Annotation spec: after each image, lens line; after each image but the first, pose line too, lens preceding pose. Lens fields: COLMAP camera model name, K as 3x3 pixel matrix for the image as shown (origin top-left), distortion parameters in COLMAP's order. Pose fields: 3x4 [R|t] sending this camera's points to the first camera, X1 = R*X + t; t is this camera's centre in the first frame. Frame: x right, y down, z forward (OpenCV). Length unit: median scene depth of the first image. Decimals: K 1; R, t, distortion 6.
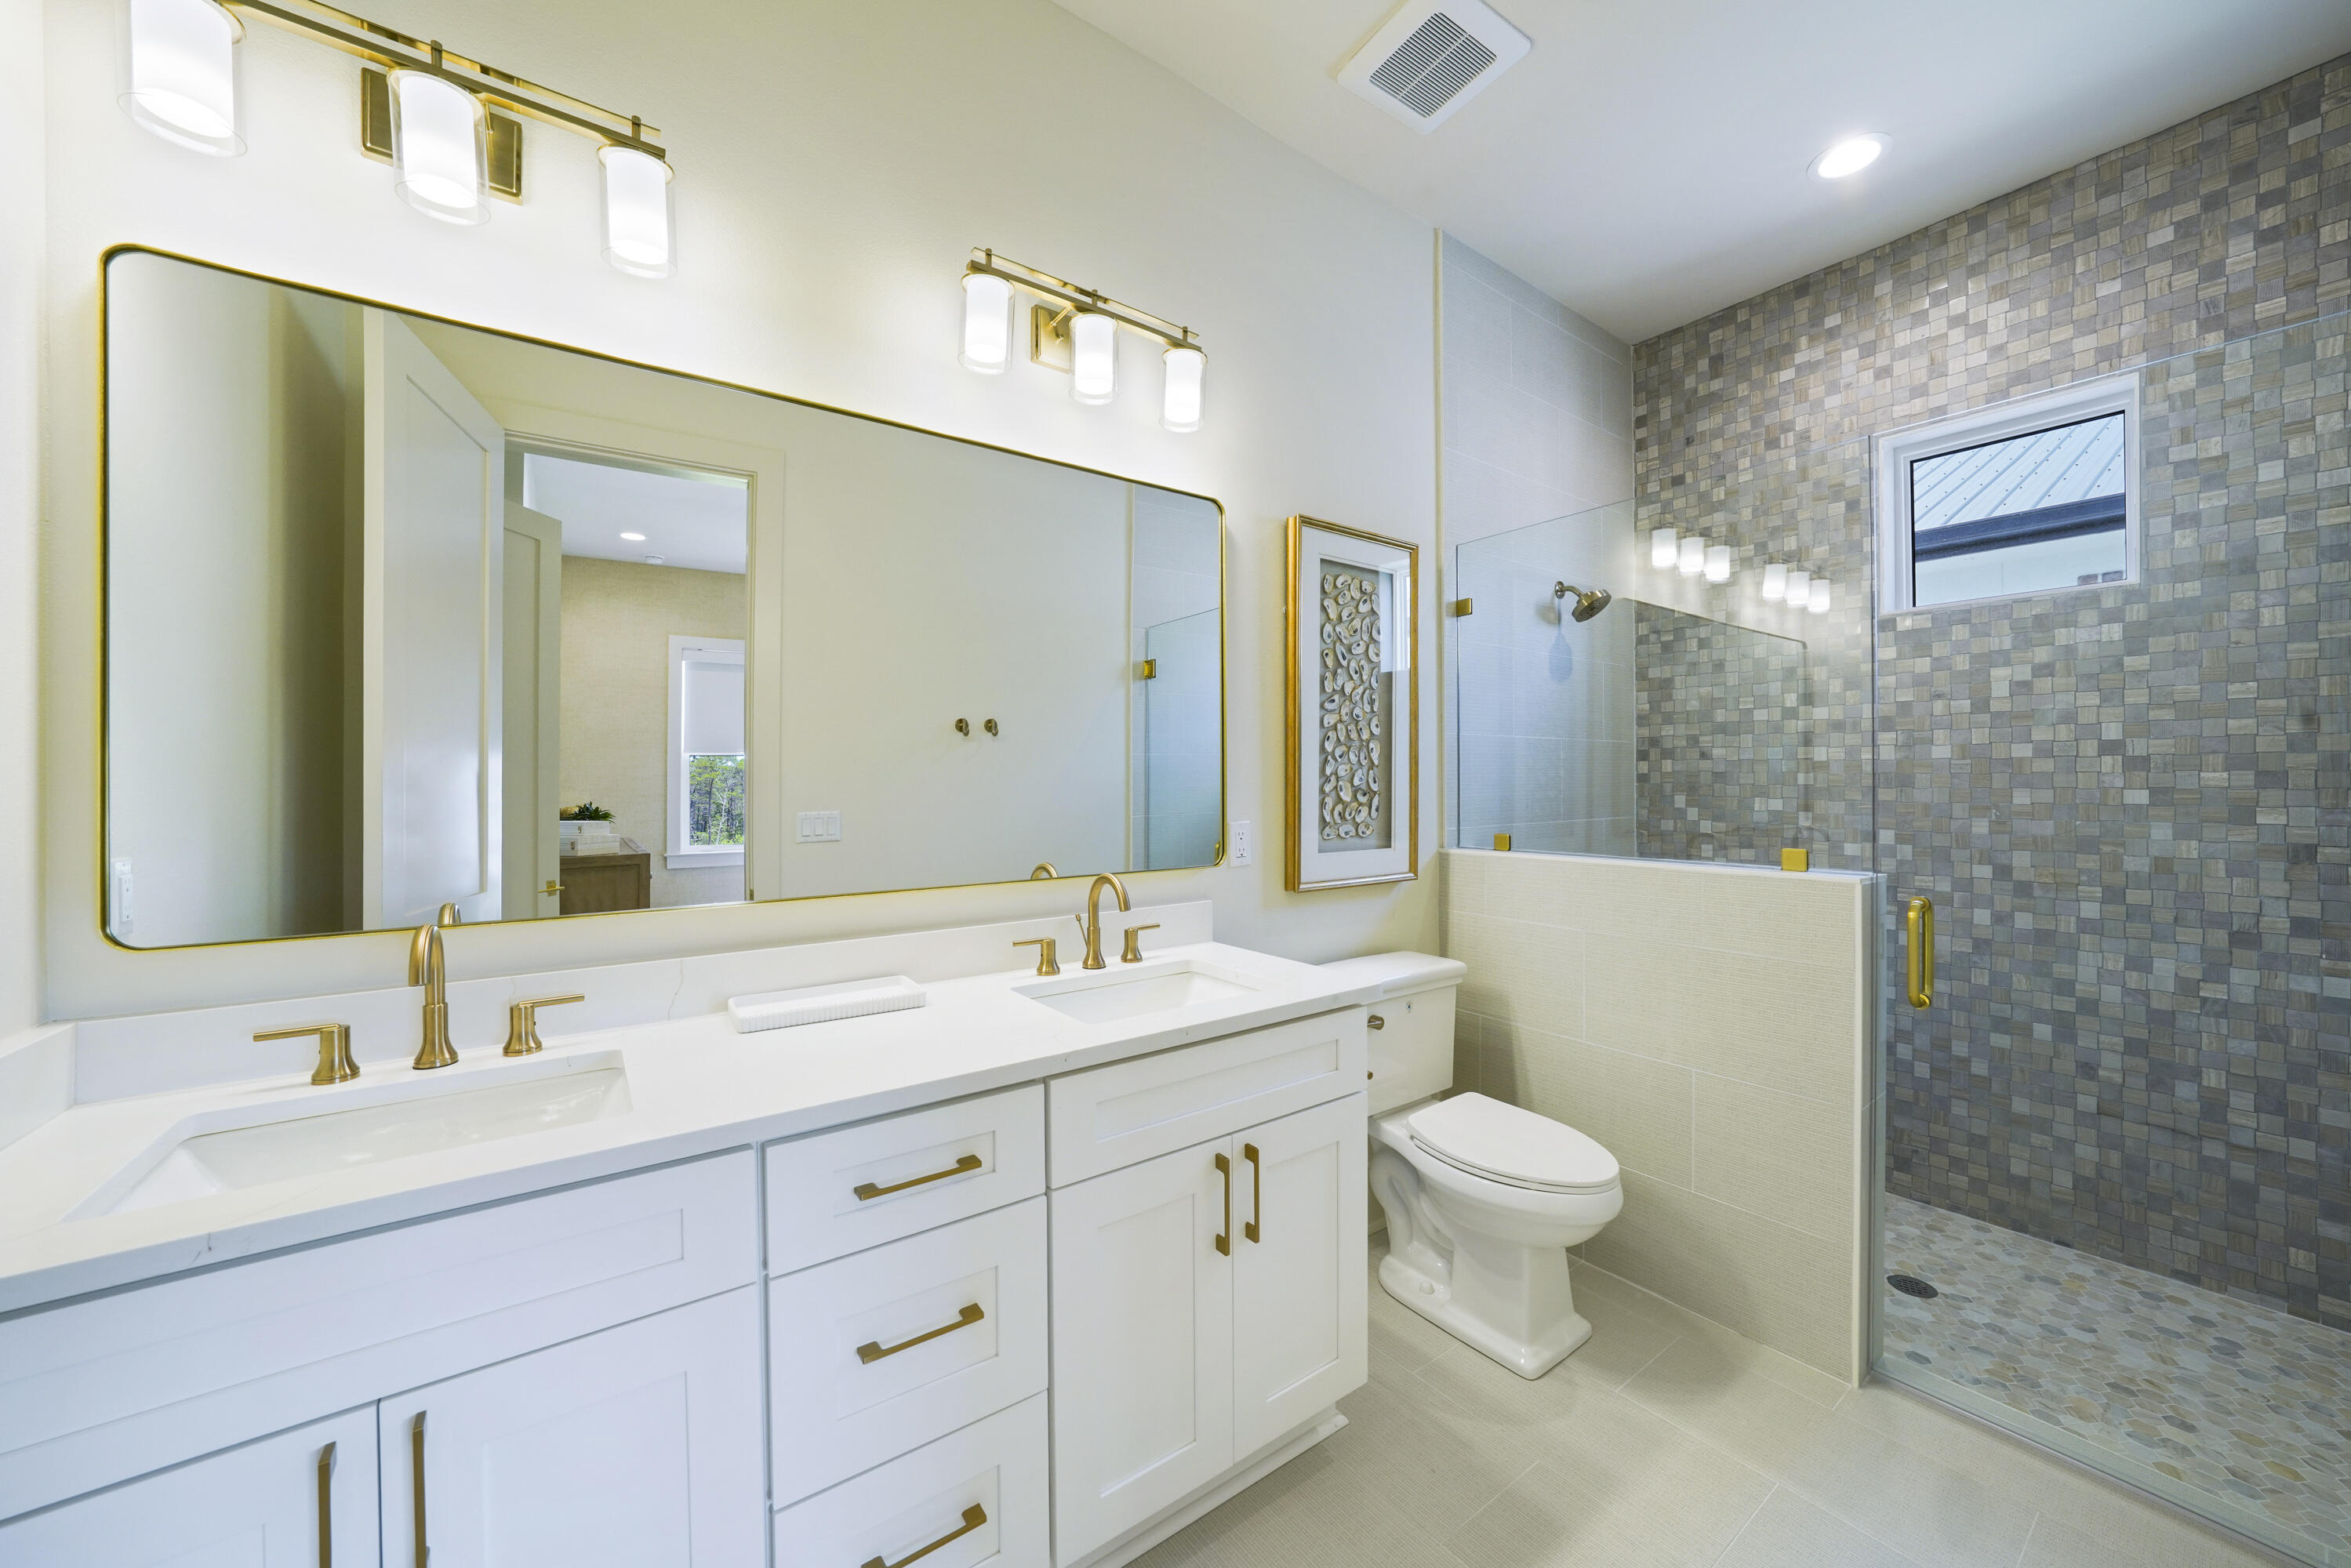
lens RADIAL K [[882.8, 0, 1175.5], [0, 882.8, 784.0], [0, 0, 1]] dist [-0.017024, 0.000022]
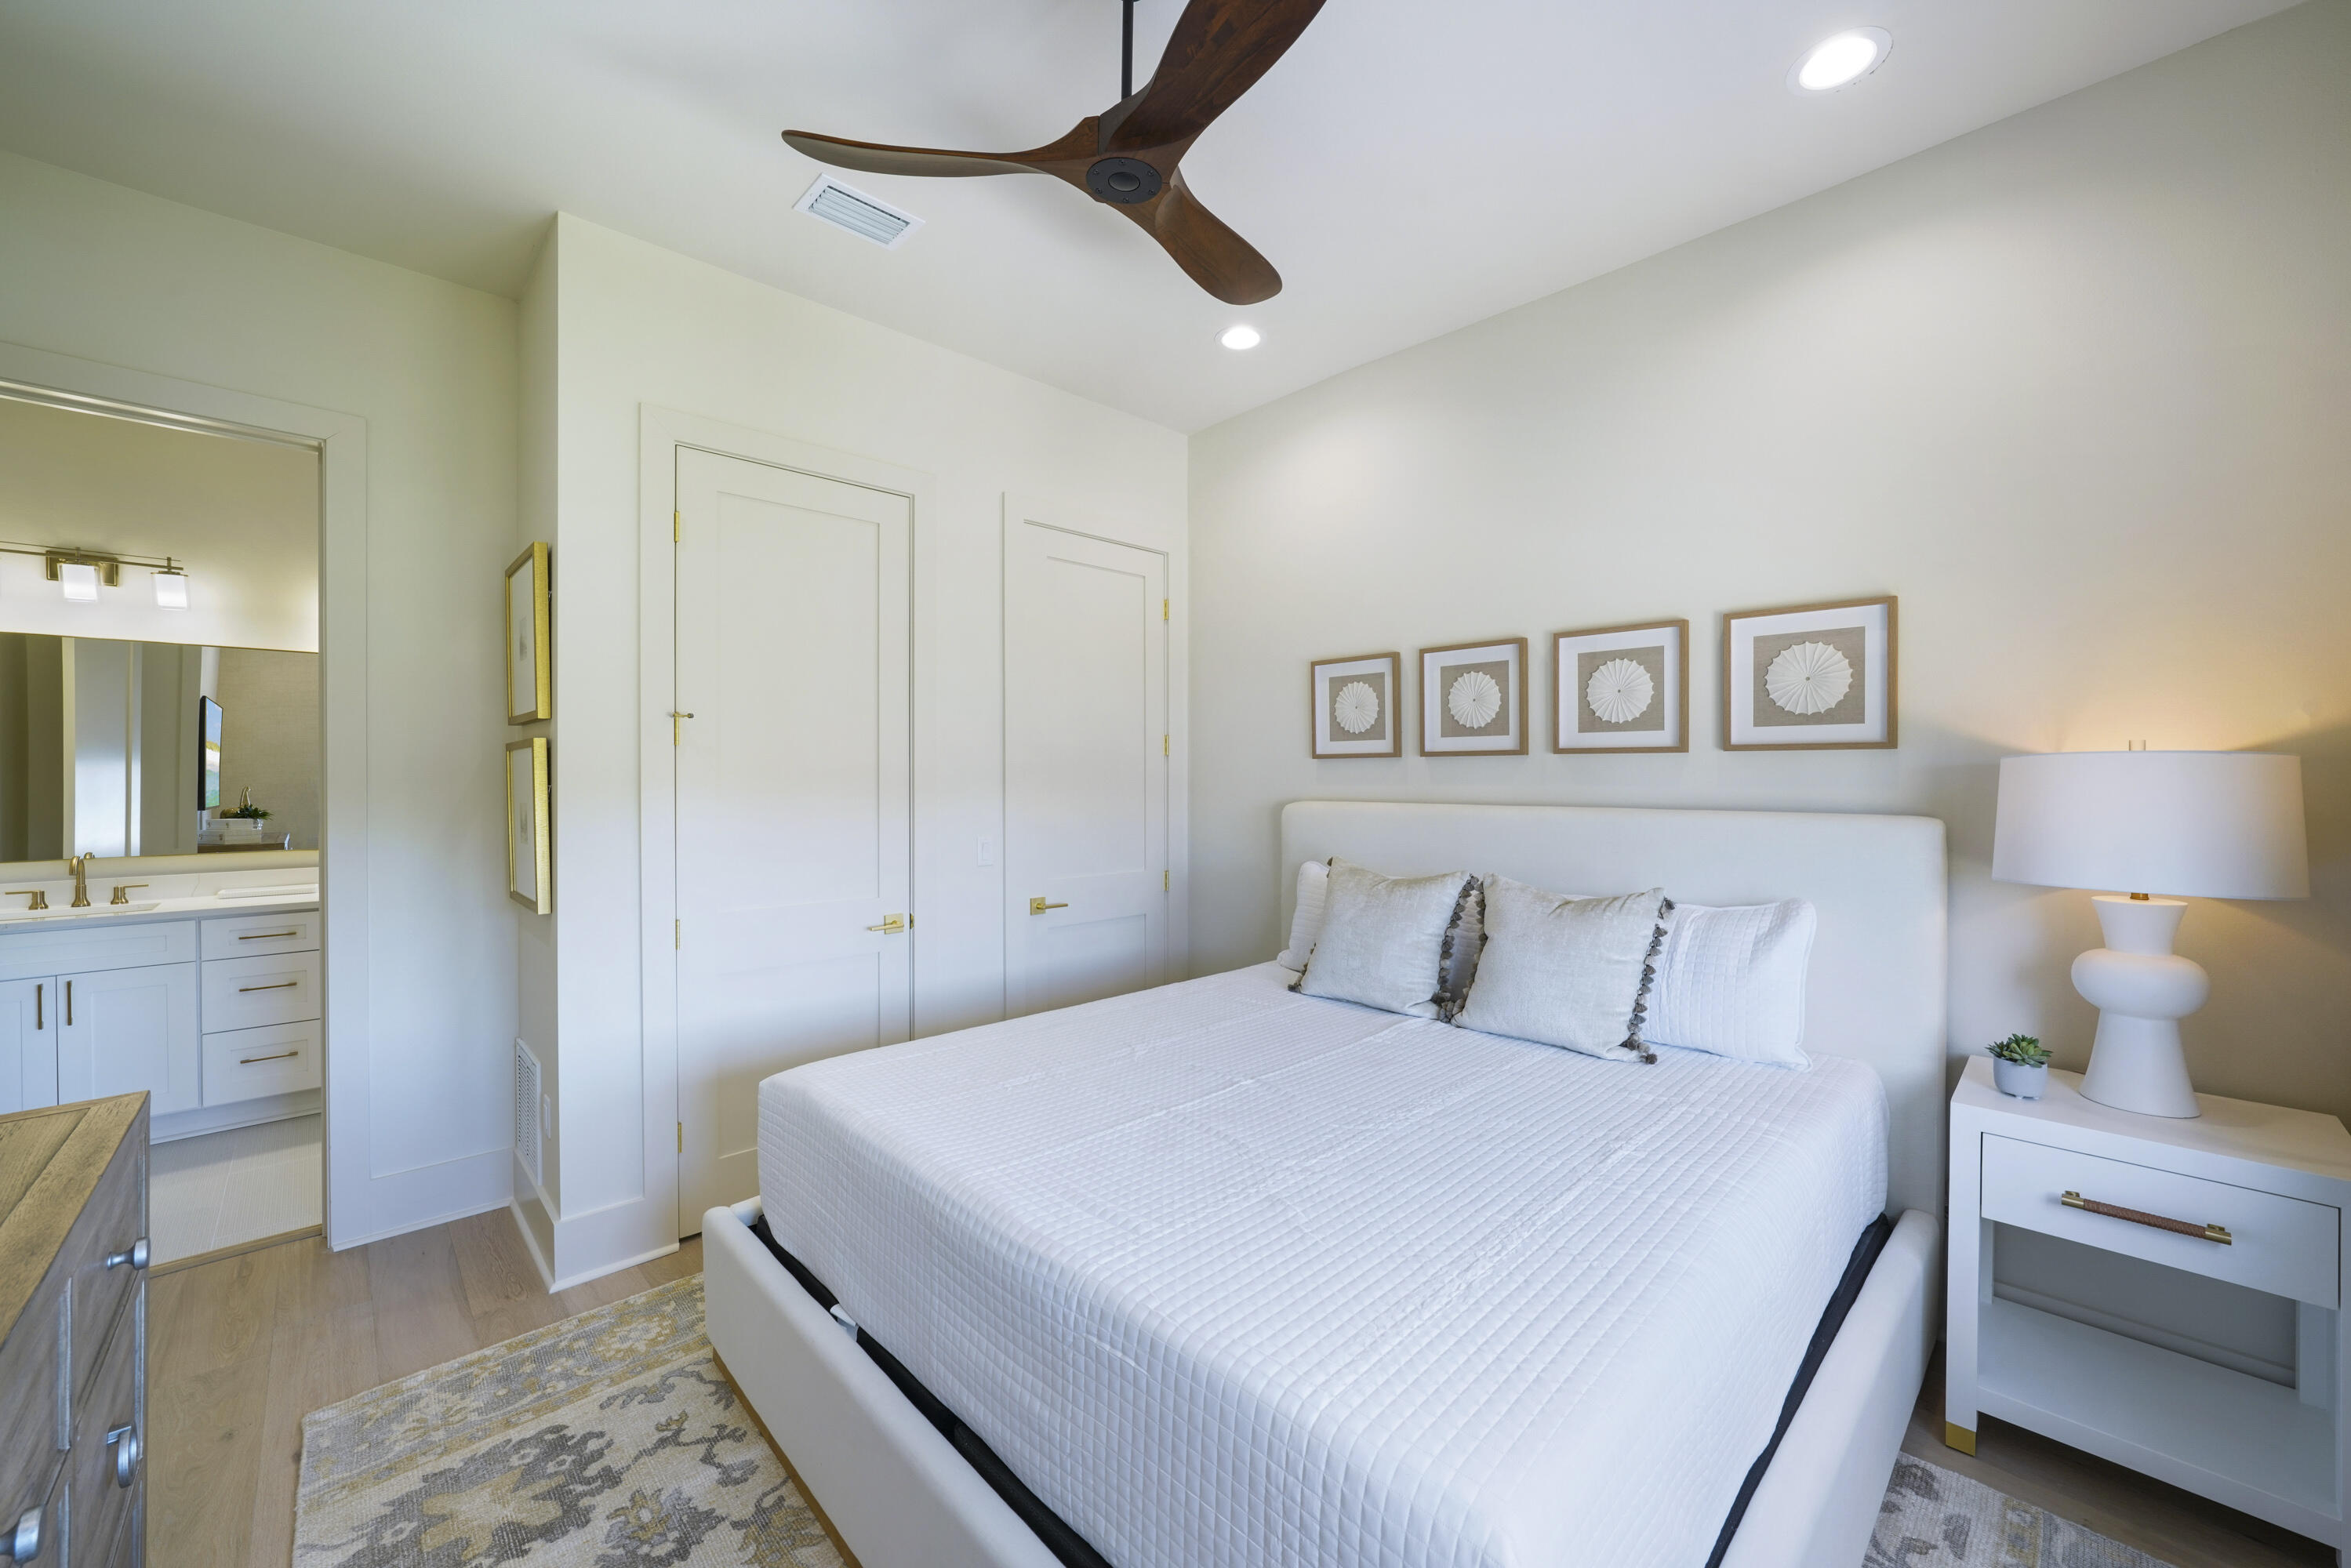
lens RADIAL K [[902.7, 0, 1175.5], [0, 902.7, 784.0], [0, 0, 1]] dist [-0.000714, 0.000230]
pose [[0.987145, 0.005313, 0.159736, 2.244908], [-0.006151, 0.999970, 0.004754, -0.112533], [-0.159706, -0.005675, 0.987148, -2.519858]]
